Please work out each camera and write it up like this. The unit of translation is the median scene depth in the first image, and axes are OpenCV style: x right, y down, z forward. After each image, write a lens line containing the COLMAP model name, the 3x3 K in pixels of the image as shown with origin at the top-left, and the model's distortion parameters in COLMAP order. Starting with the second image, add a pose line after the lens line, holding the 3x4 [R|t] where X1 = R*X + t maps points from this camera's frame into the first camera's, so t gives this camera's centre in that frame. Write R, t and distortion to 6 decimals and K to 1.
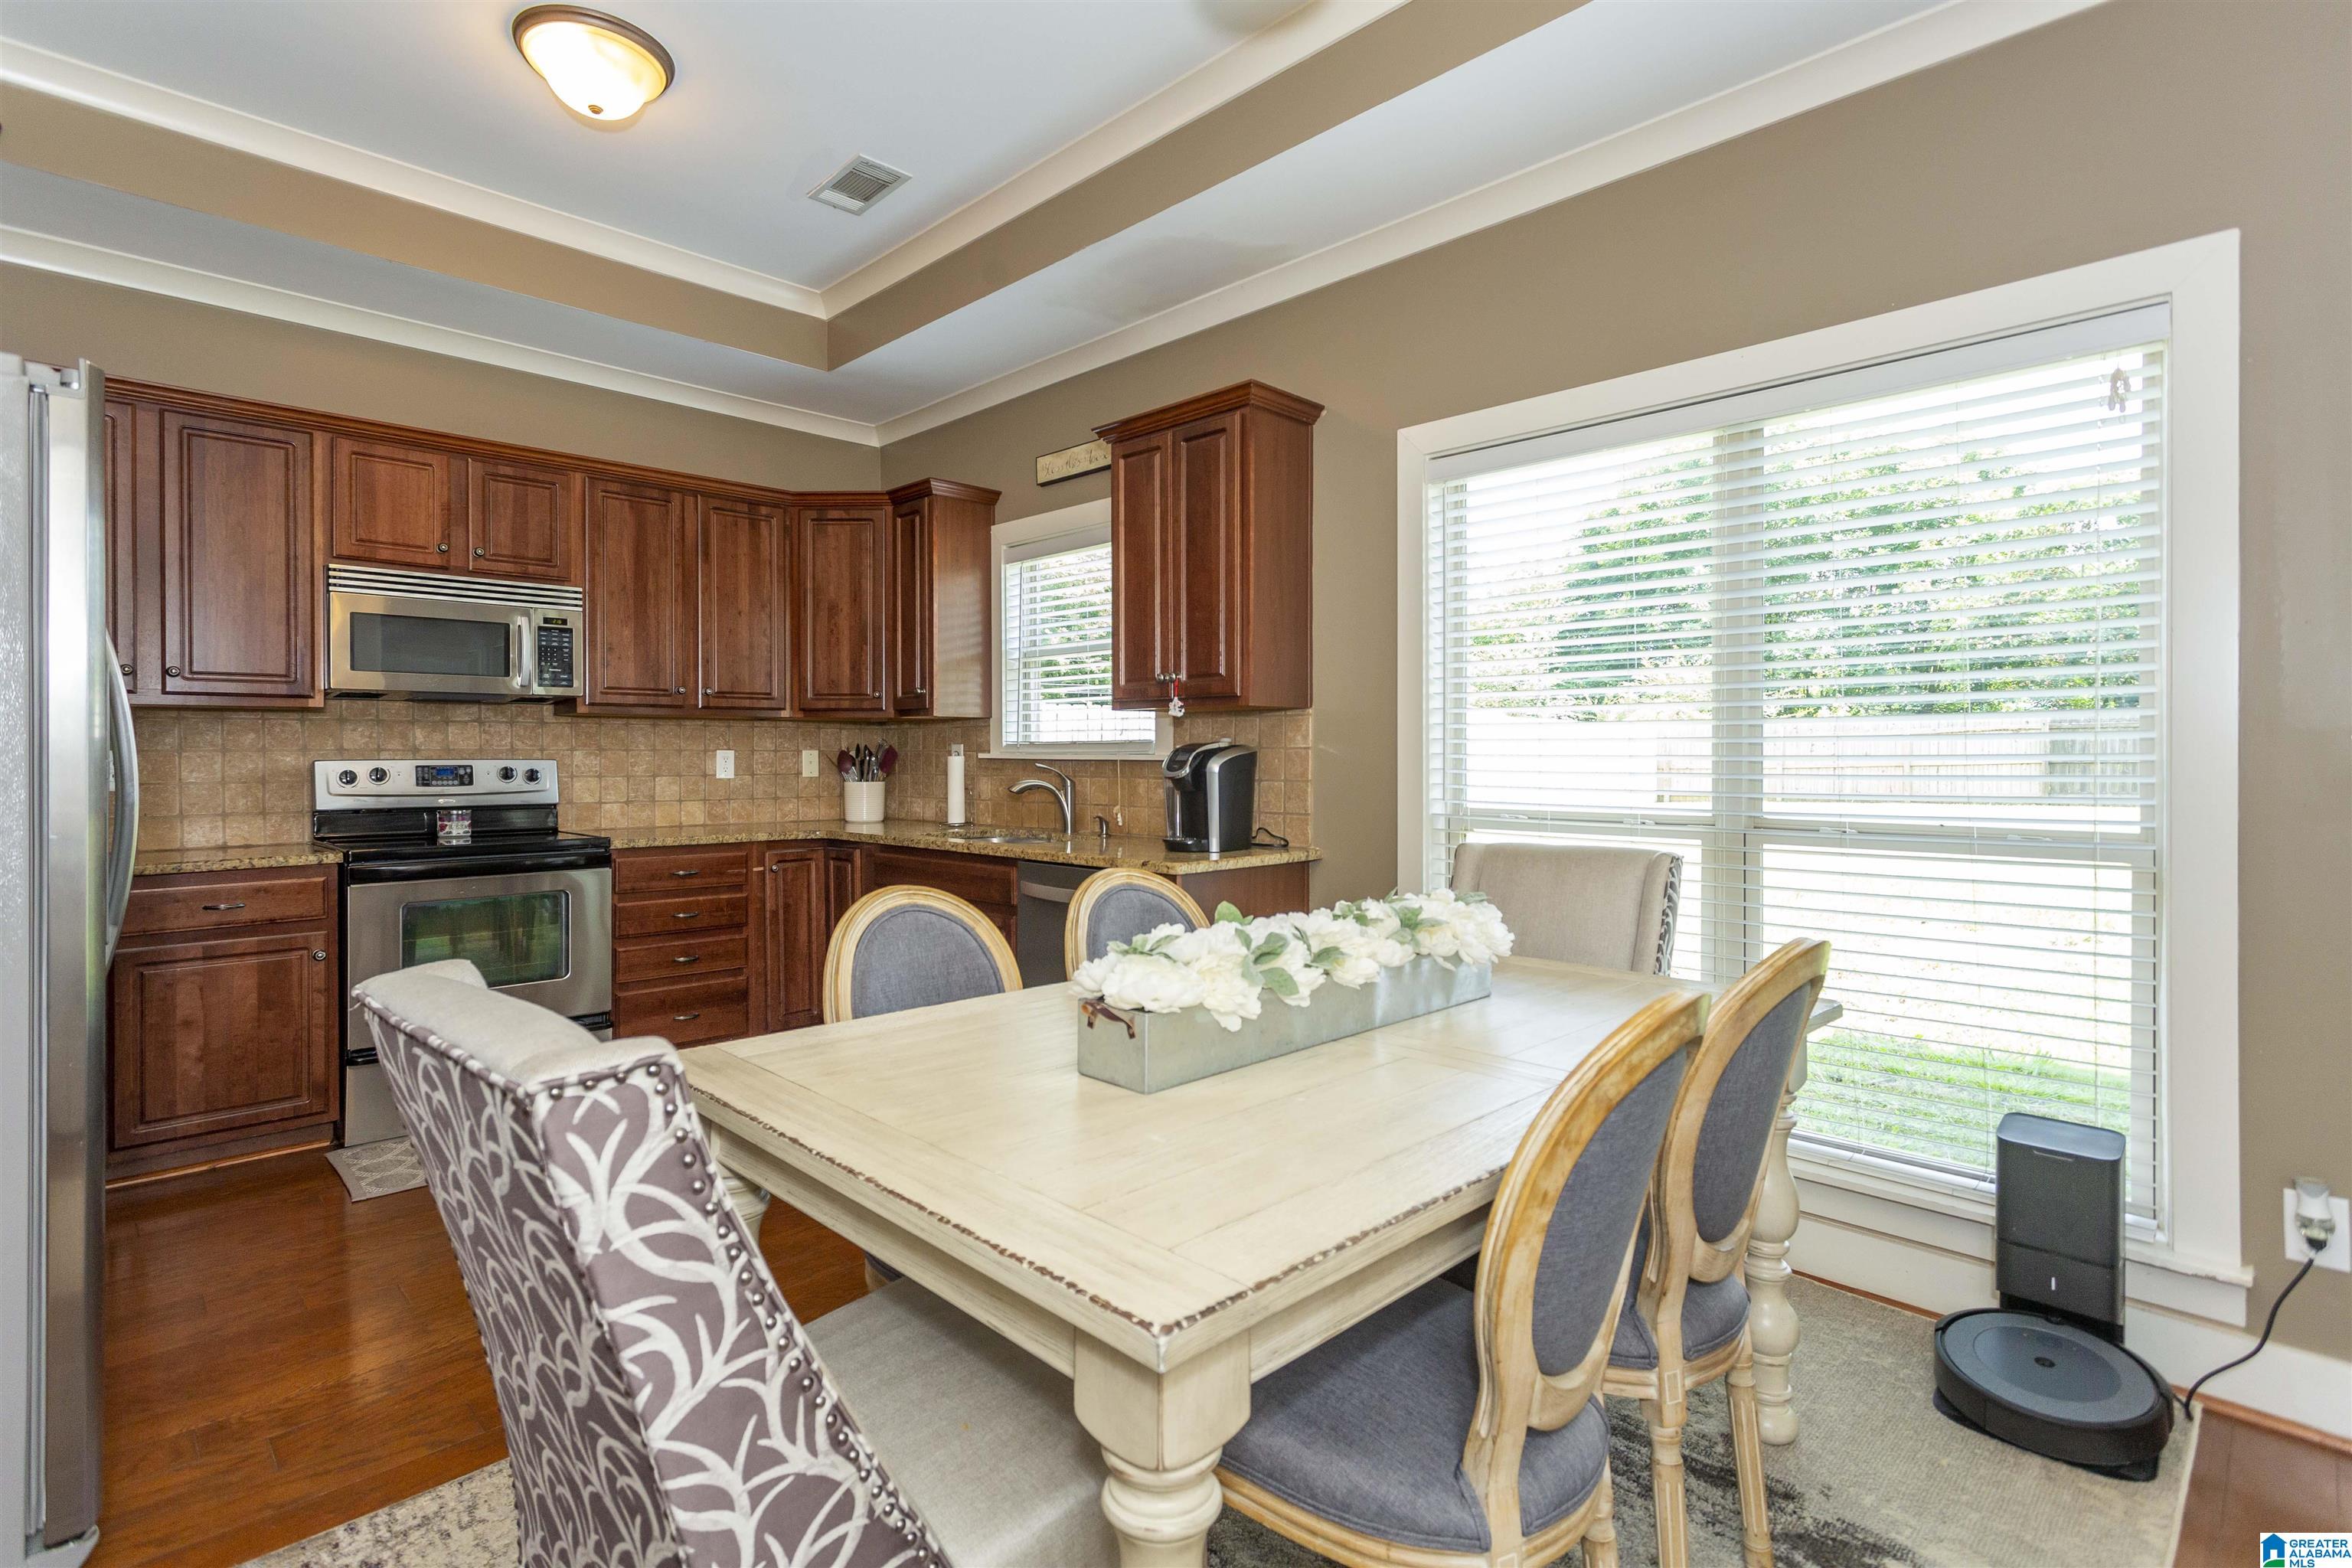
lens RADIAL K [[1136.7, 0, 1153.3], [0, 1136.7, 759.2], [0, 0, 1]] dist [0.004596, 0.000145]
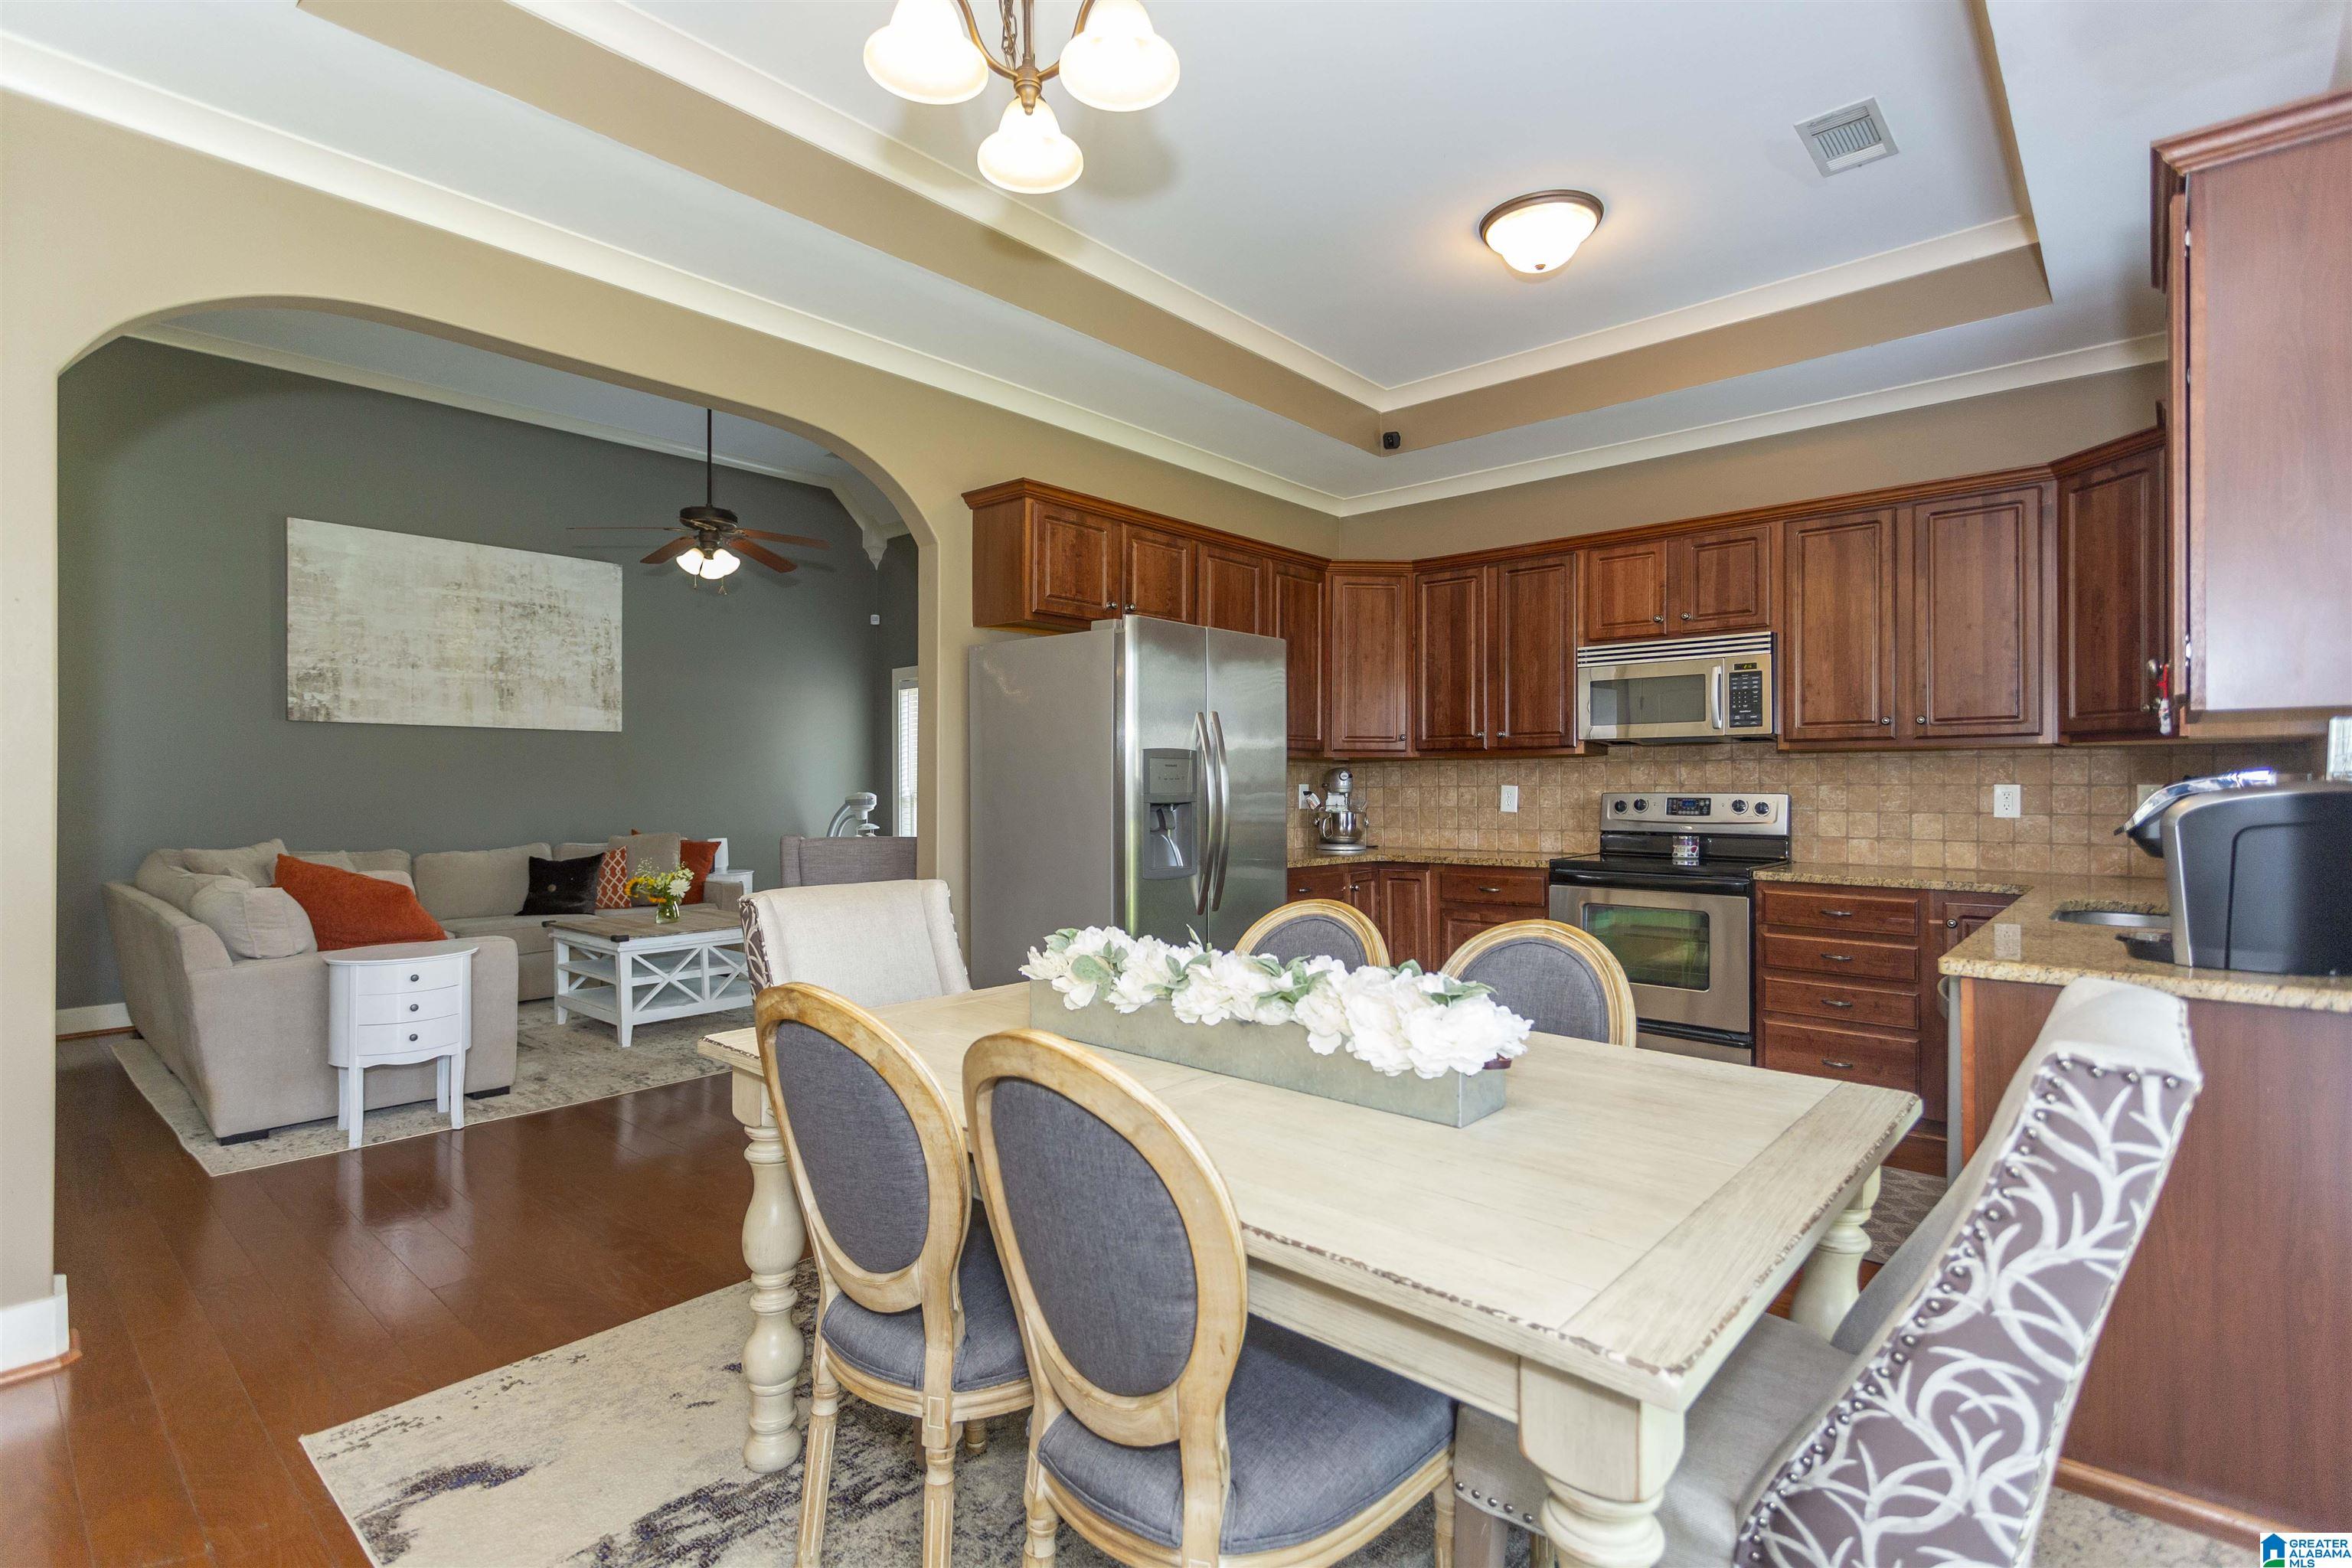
lens RADIAL K [[1112.0, 0, 1176.0], [0, 1112.0, 784.0], [0, 0, 1]] dist [0.002030, 0.001012]
pose [[0.068779, 0.000443, -0.997632, 0.488285], [-0.003971, 0.999992, 0.000171, -0.007068], [0.997624, 0.003950, 0.068780, 0.380232]]
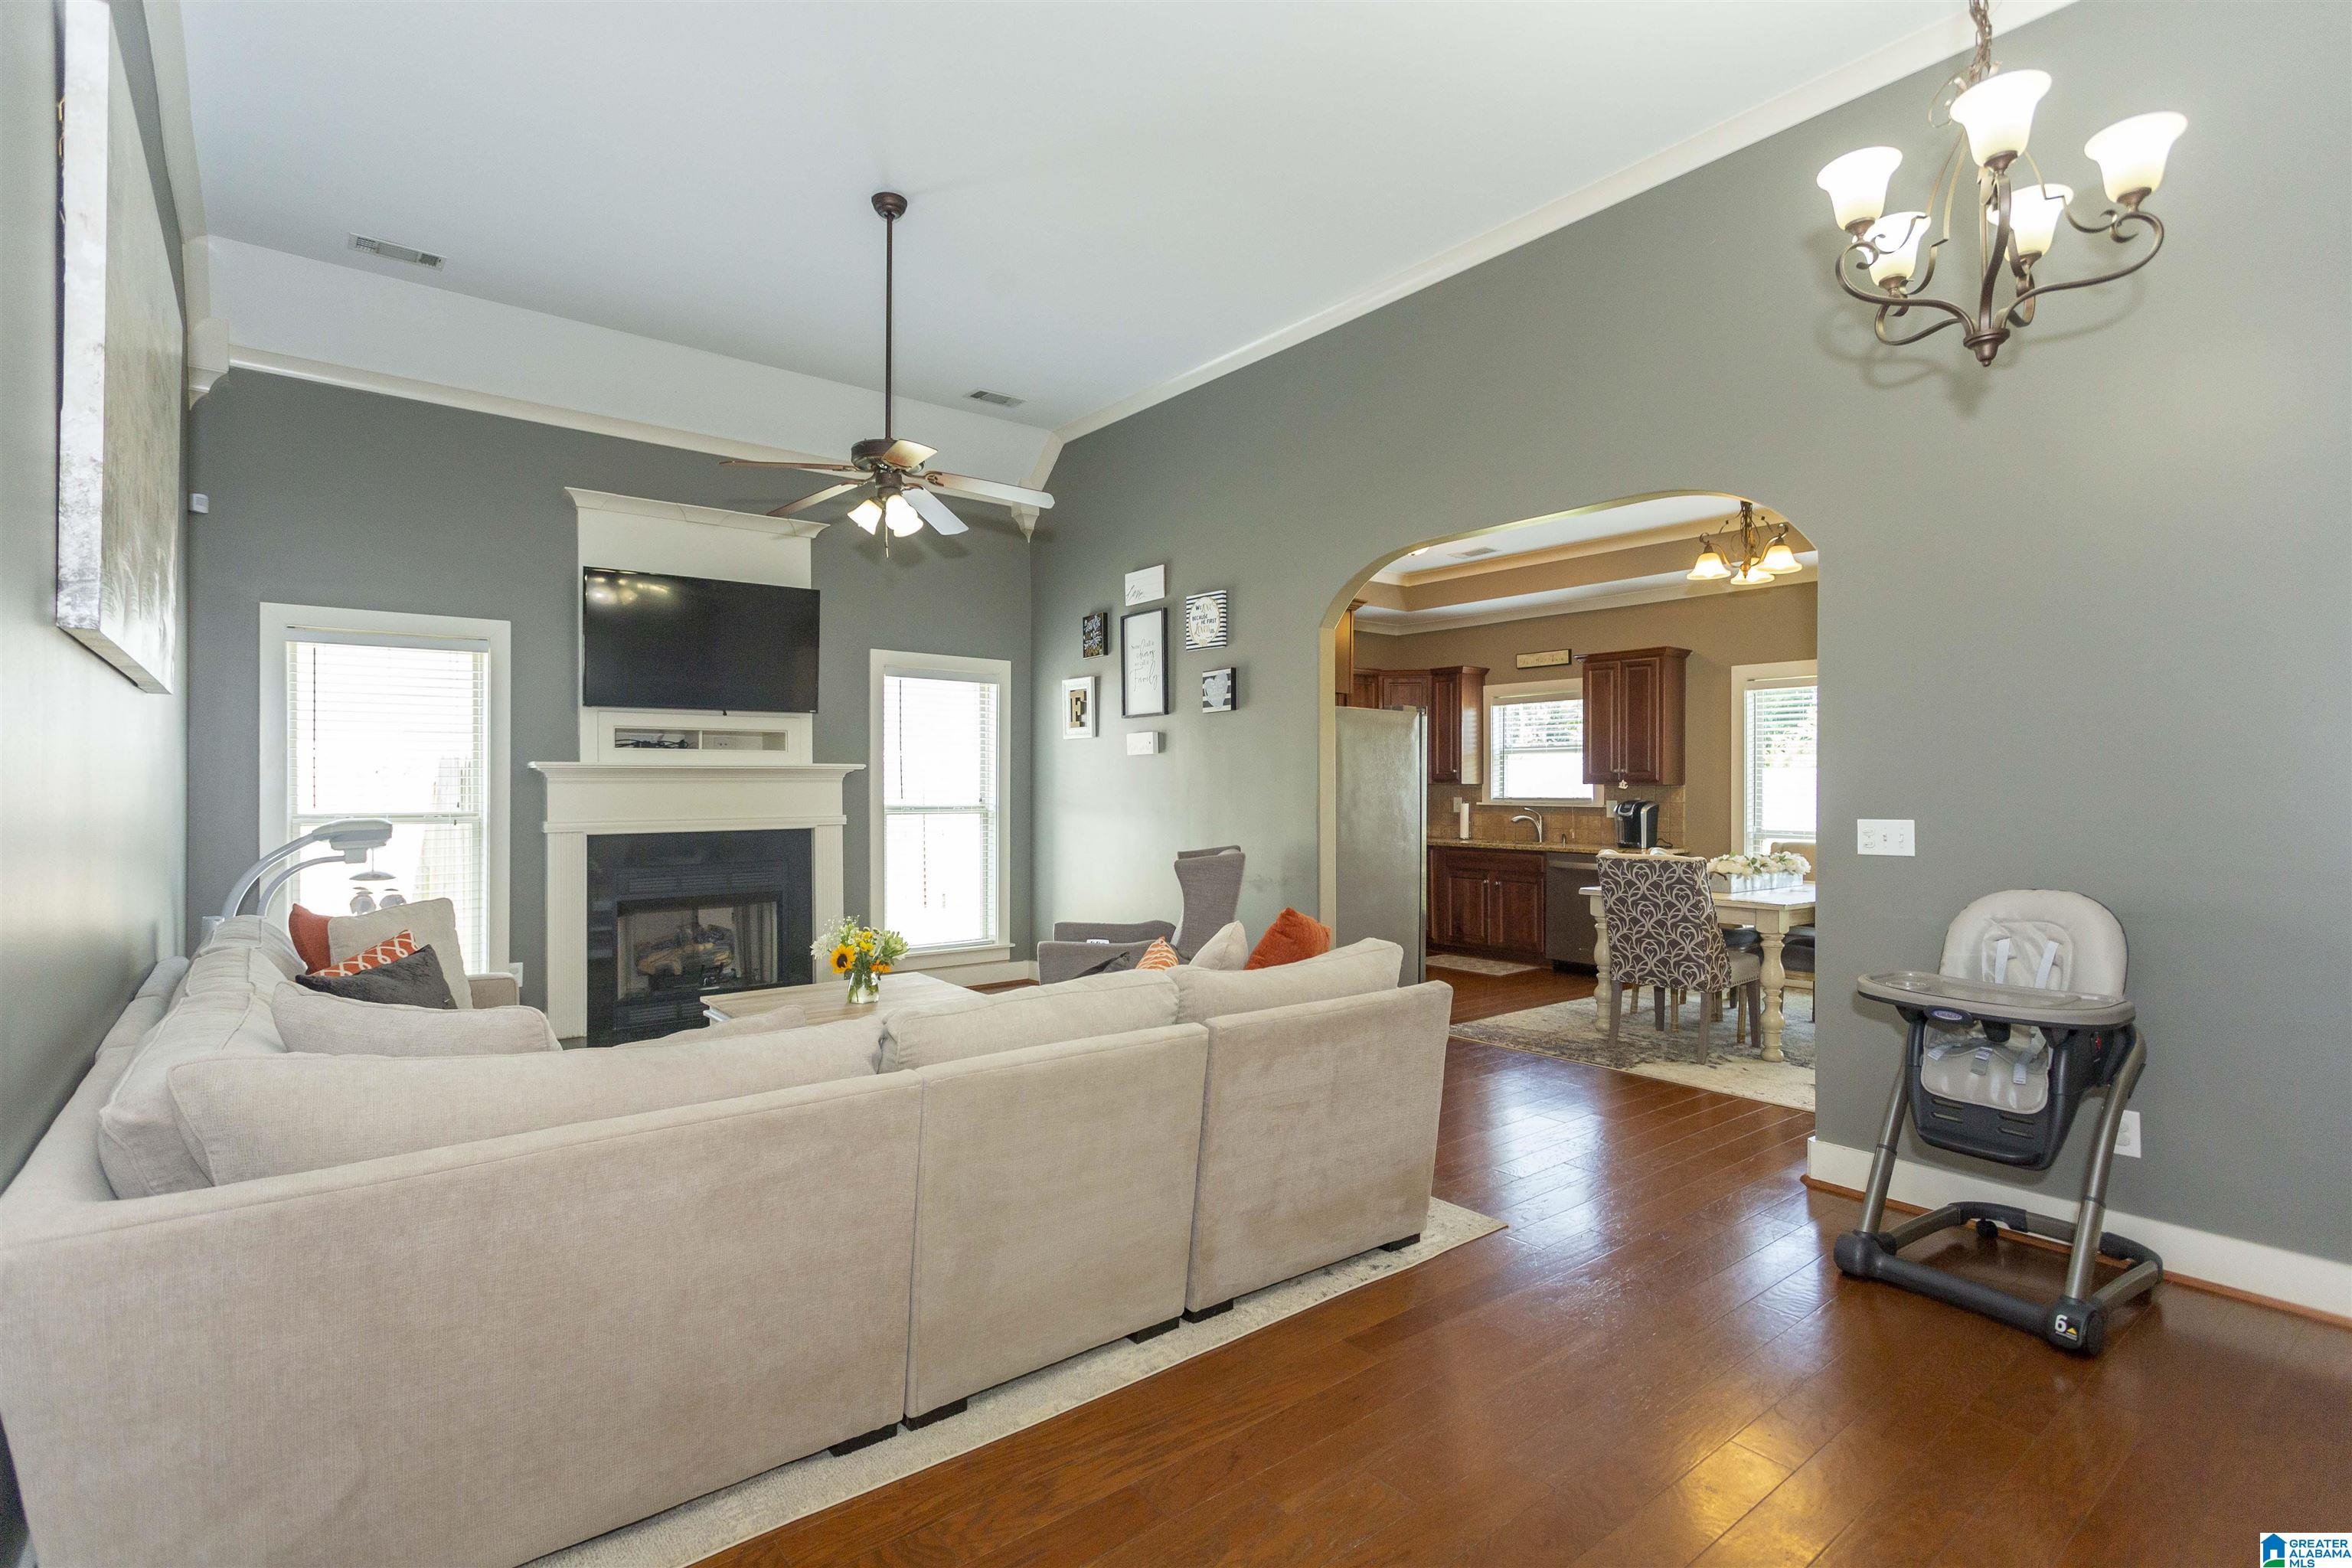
lens RADIAL K [[1112.0, 0, 1176.0], [0, 1112.0, 784.0], [0, 0, 1]] dist [0.002030, 0.001012]
pose [[0.995276, 0.001179, -0.097083, -0.554185], [-0.001985, 0.999964, -0.008205, -0.022876], [0.097070, 0.008359, 0.995242, -1.095223]]
